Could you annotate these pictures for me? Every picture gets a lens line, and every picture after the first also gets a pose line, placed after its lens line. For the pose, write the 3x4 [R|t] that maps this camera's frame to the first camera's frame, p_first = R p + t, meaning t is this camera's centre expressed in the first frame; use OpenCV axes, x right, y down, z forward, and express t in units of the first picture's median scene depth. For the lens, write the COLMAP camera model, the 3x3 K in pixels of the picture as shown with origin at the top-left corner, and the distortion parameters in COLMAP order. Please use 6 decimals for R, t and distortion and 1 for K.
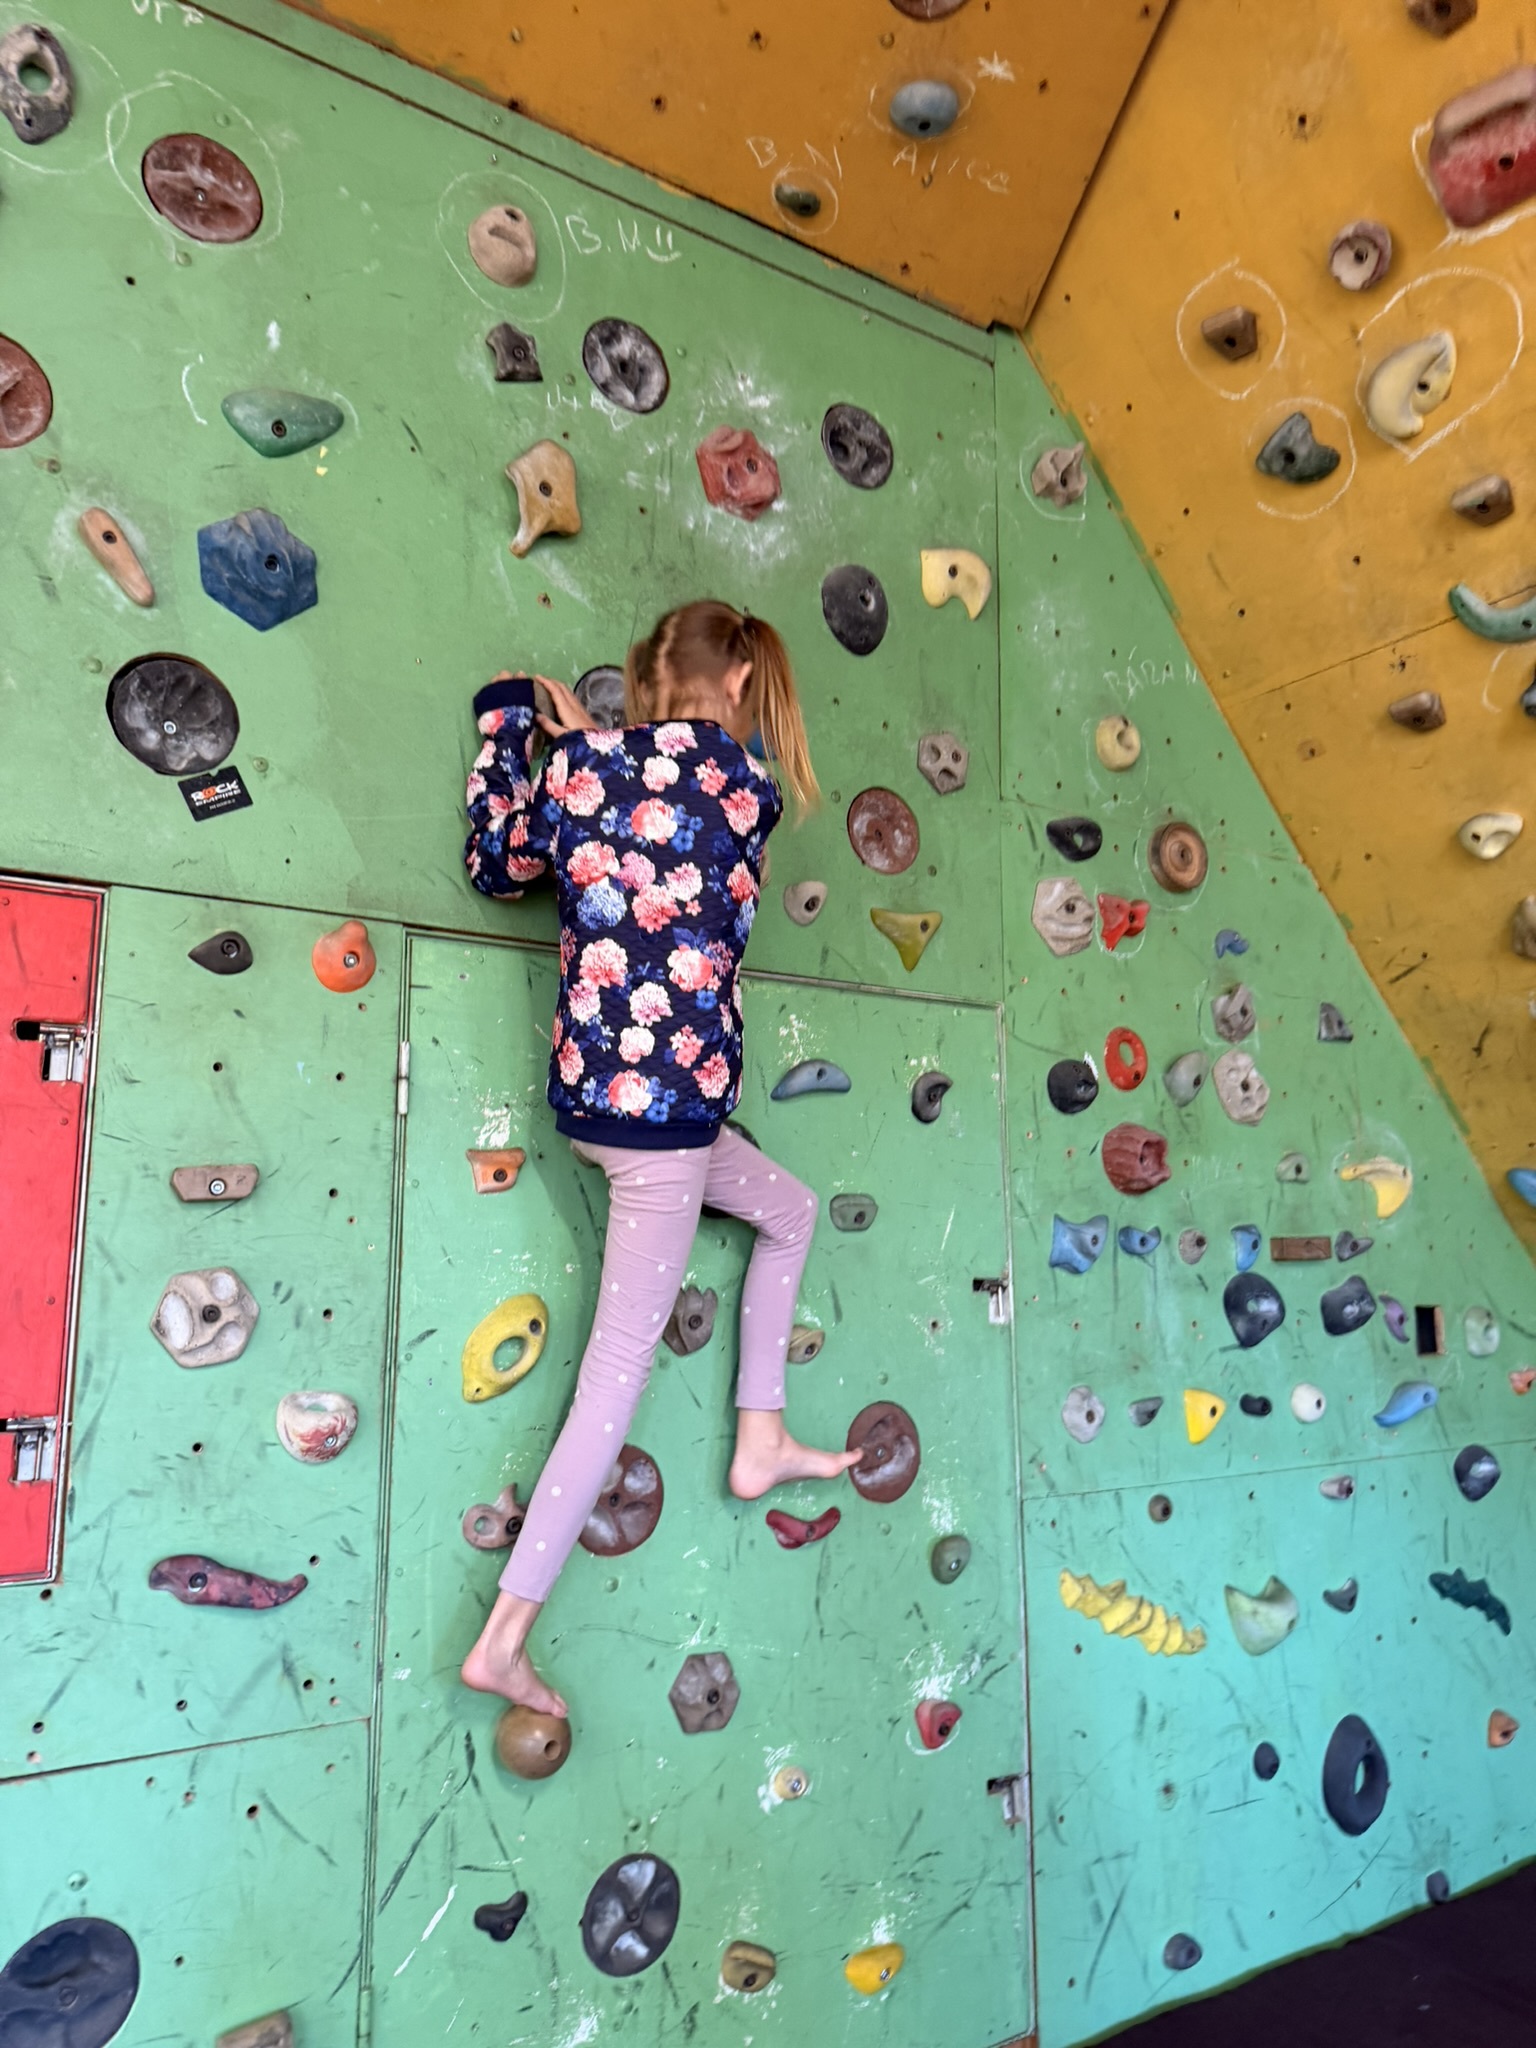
lens RADIAL K [[1460.6, 0, 748.3], [0, 1460.6, 1032.5], [0, 0, 1]] dist [0.015718, -0.022184]
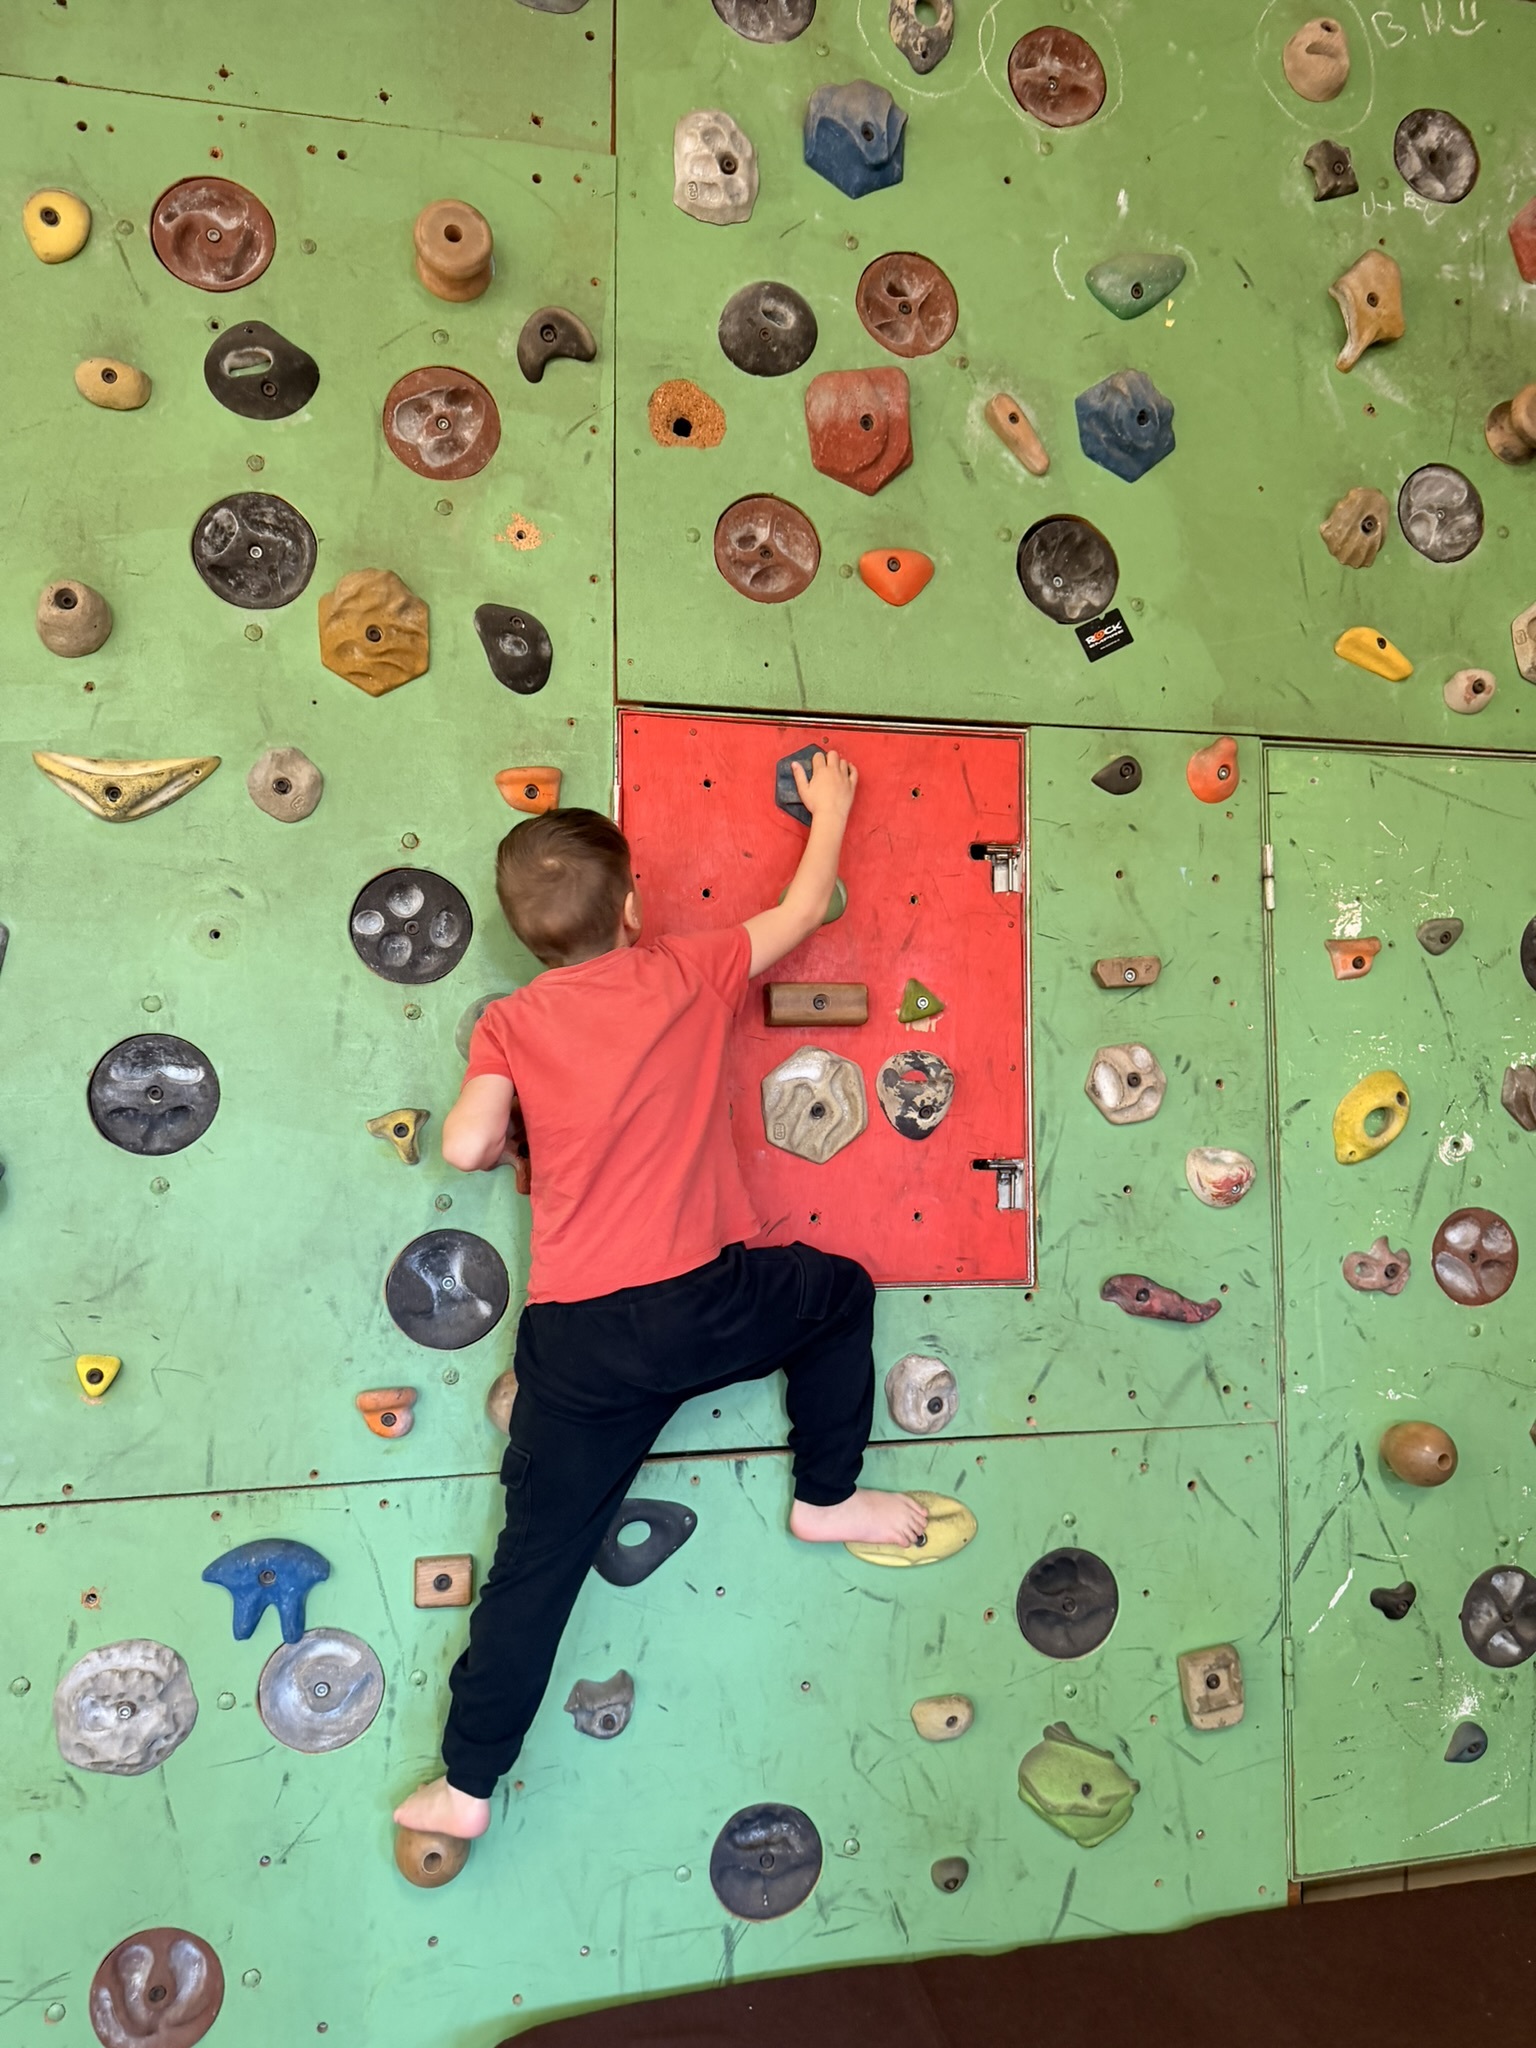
lens RADIAL K [[1451.7, 0, 778.2], [0, 1451.7, 1032.6], [0, 0, 1]] dist [0.018369, -0.026498]
pose [[0.937773, -0.022003, -0.346552, -0.194203], [0.059404, 0.993444, 0.097675, 0.017814], [0.342131, -0.112183, 0.932932, -0.165861]]
